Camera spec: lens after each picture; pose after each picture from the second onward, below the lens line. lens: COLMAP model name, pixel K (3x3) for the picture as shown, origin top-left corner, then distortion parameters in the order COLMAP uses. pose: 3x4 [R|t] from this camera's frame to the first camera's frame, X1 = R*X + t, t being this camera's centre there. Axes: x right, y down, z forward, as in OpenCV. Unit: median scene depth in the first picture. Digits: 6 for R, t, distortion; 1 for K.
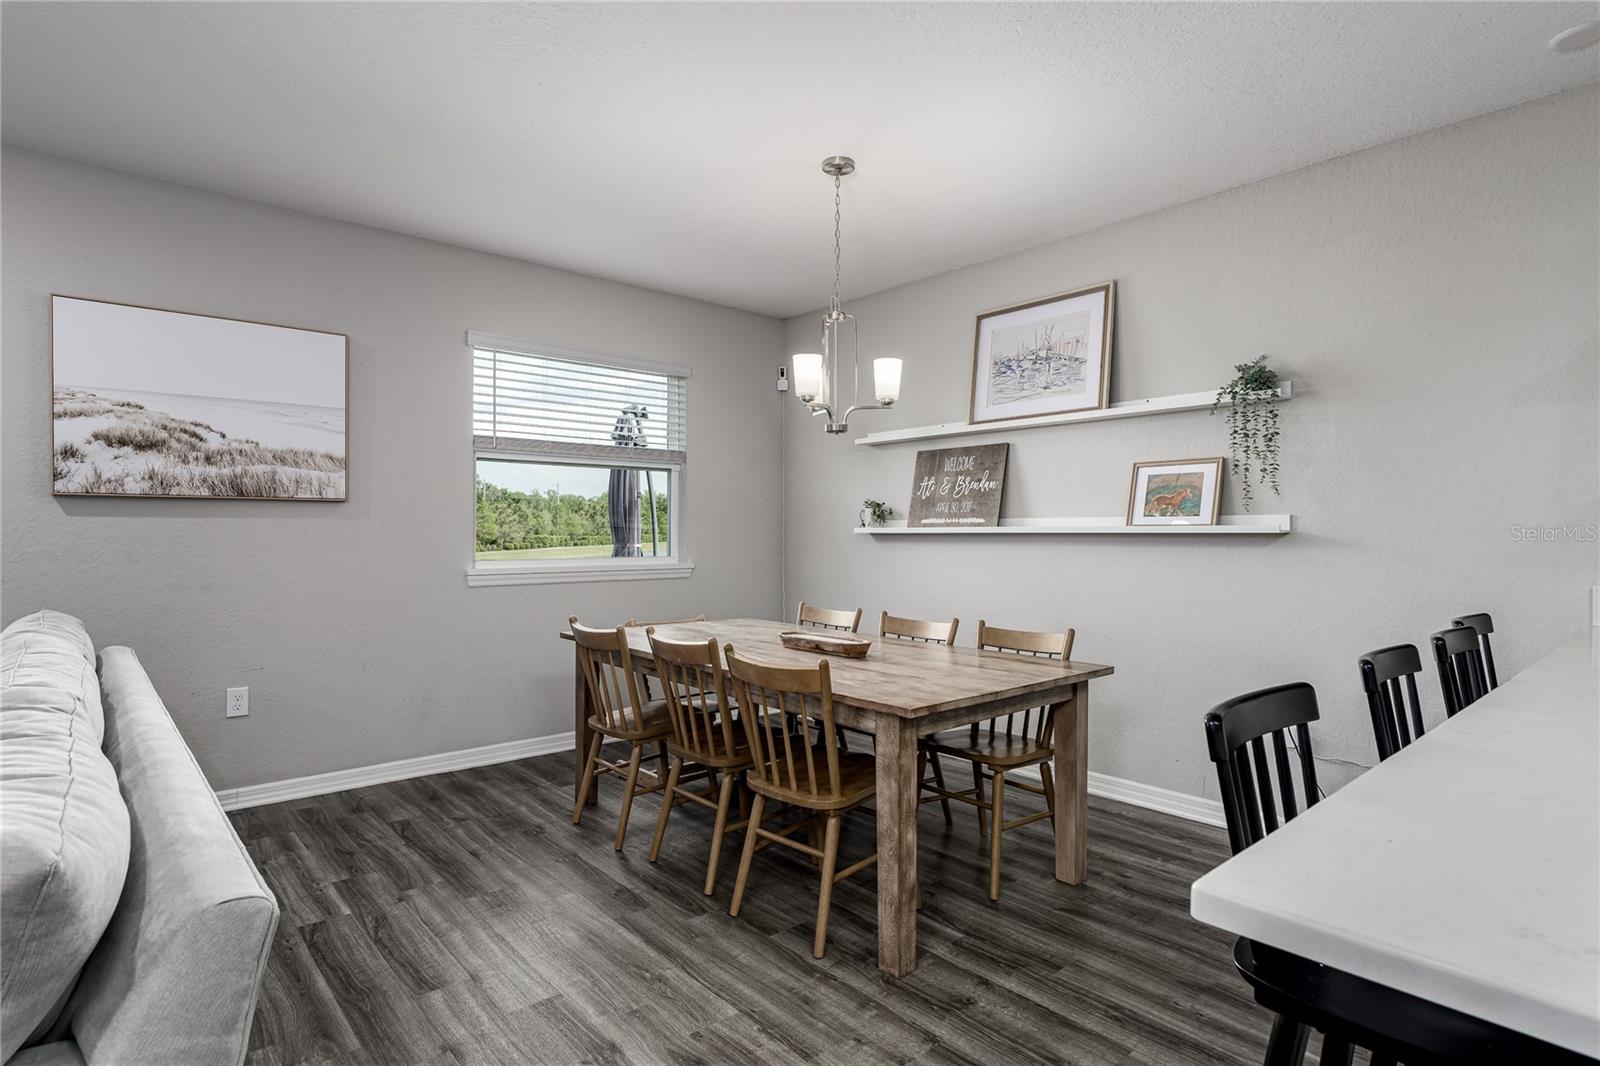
lens RADIAL K [[835.6, 0, 811.3], [0, 835.6, 539.1], [0, 0, 1]] dist [-0.002267, 0.000800]
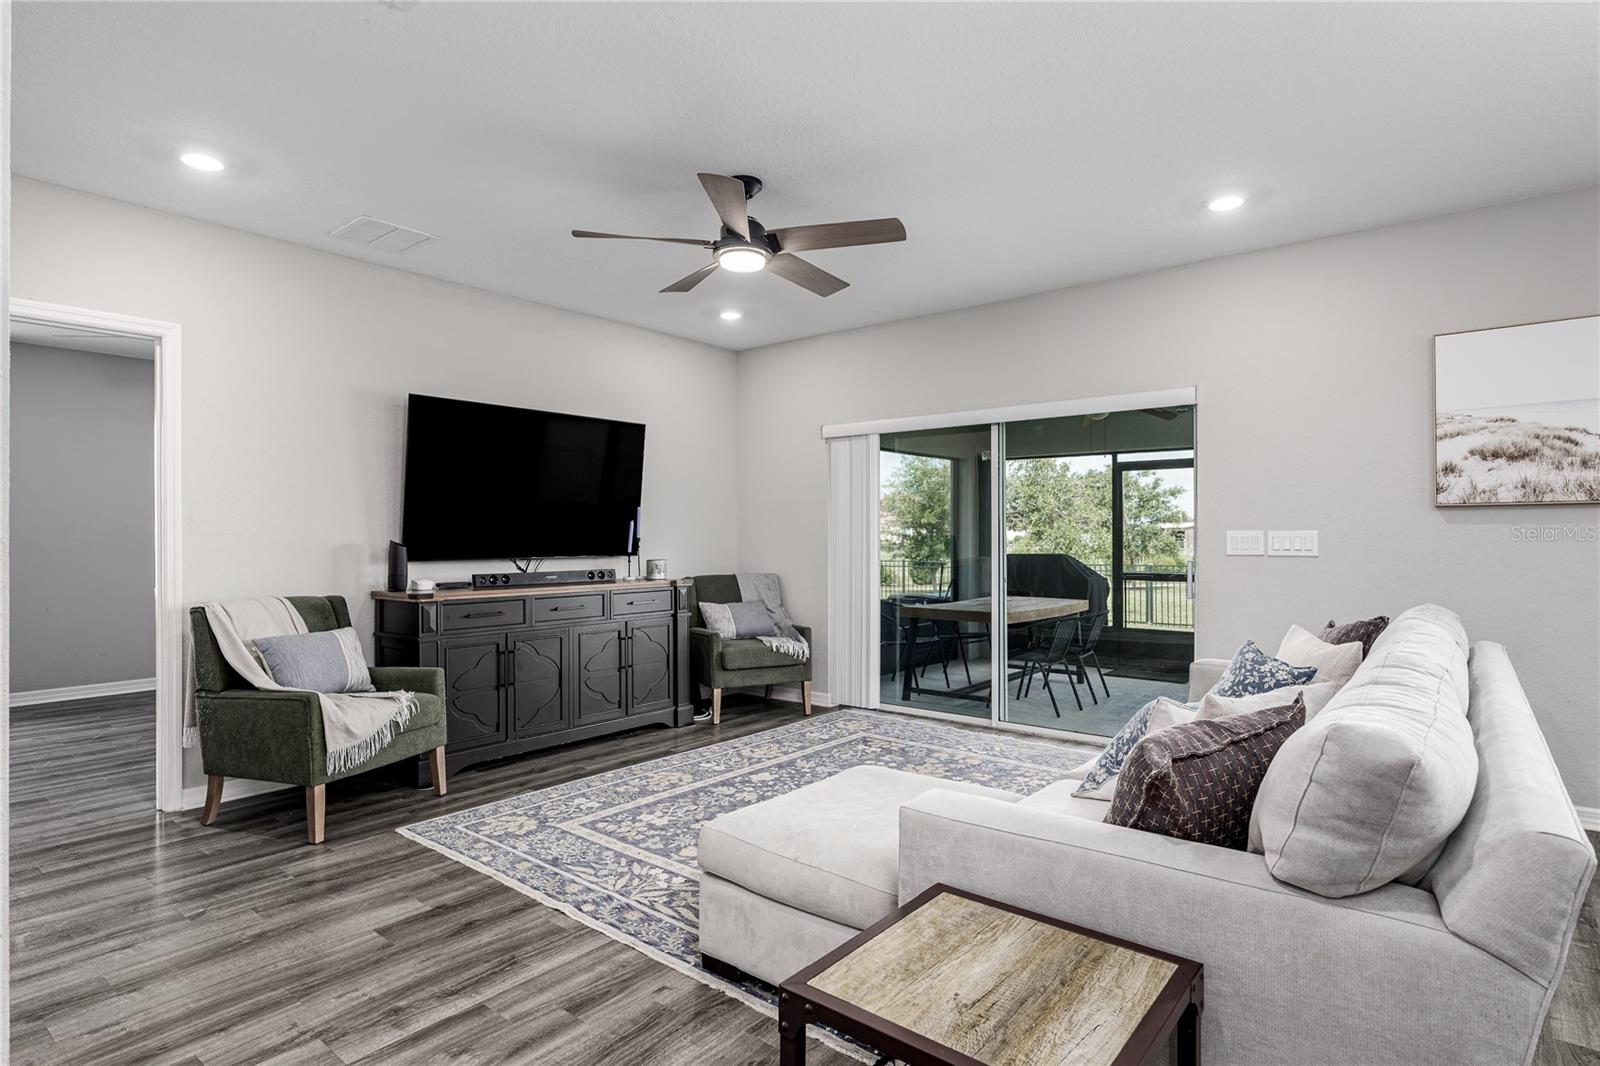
lens RADIAL K [[835.6, 0, 795.0], [0, 835.6, 532.6], [0, 0, 1]] dist [-0.002267, 0.000800]
pose [[0.171475, -0.008959, -0.985148, 0.078246], [-0.007259, 0.999920, -0.010357, 0.002040], [0.985162, 0.008927, 0.171396, -0.074201]]
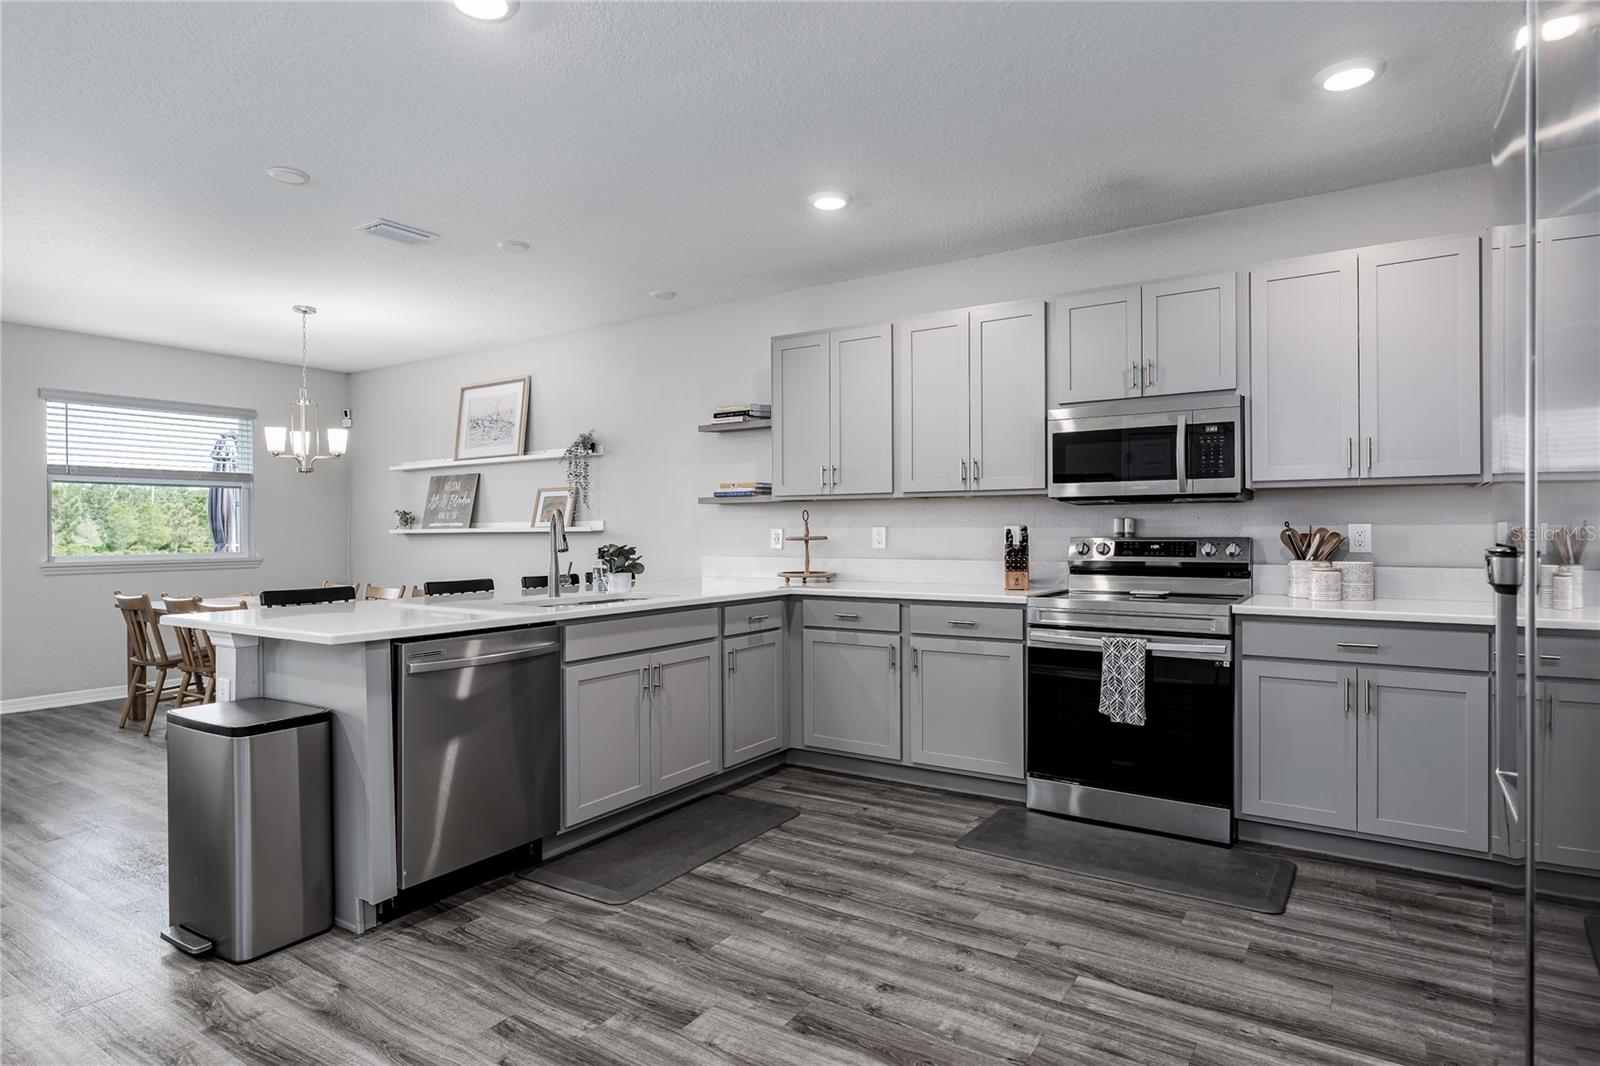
lens RADIAL K [[835.6, 0, 824.7], [0, 835.6, 537.0], [0, 0, 1]] dist [-0.002267, 0.000800]
pose [[0.955272, -0.011840, 0.295492, 0.469318], [0.012068, 0.999927, 0.001052, 0.008266], [-0.295483, 0.002561, 0.955345, -0.782573]]
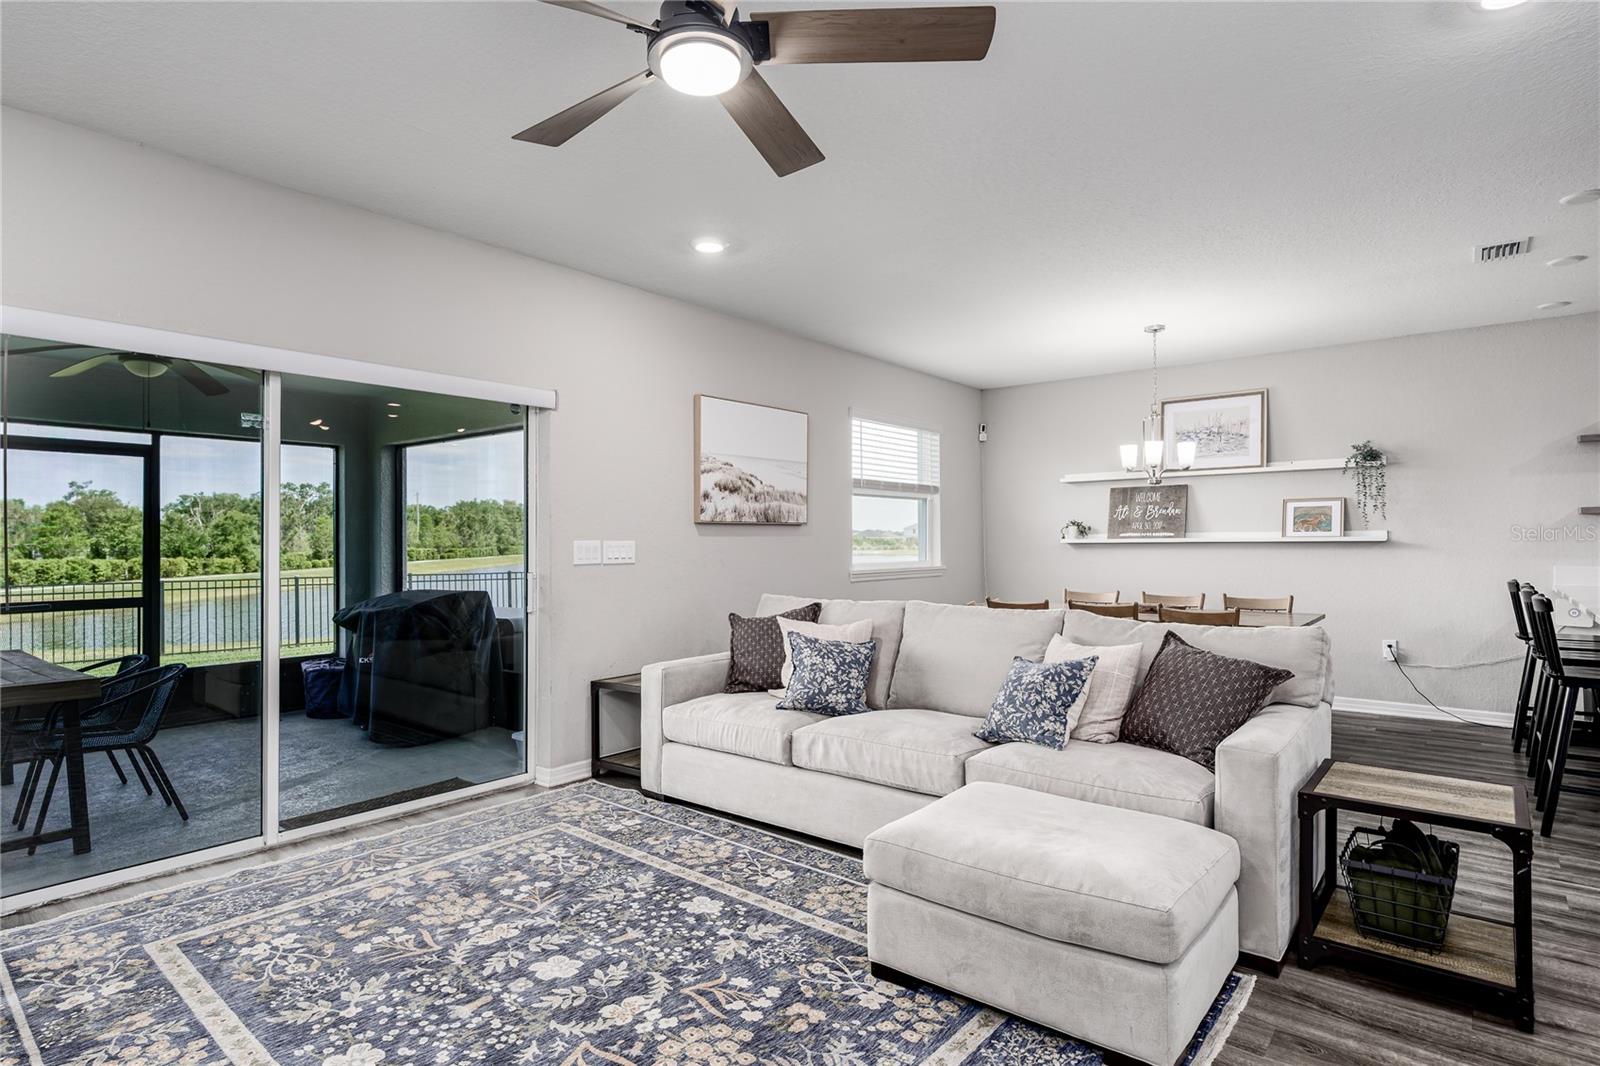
lens RADIAL K [[835.6, 0, 798.2], [0, 835.6, 538.2], [0, 0, 1]] dist [-0.002267, 0.000800]
pose [[0.986469, -0.007763, 0.163761, -0.900231], [0.009861, 0.999879, -0.012002, -0.003742], [-0.163648, 0.013454, 0.986427, -0.516712]]
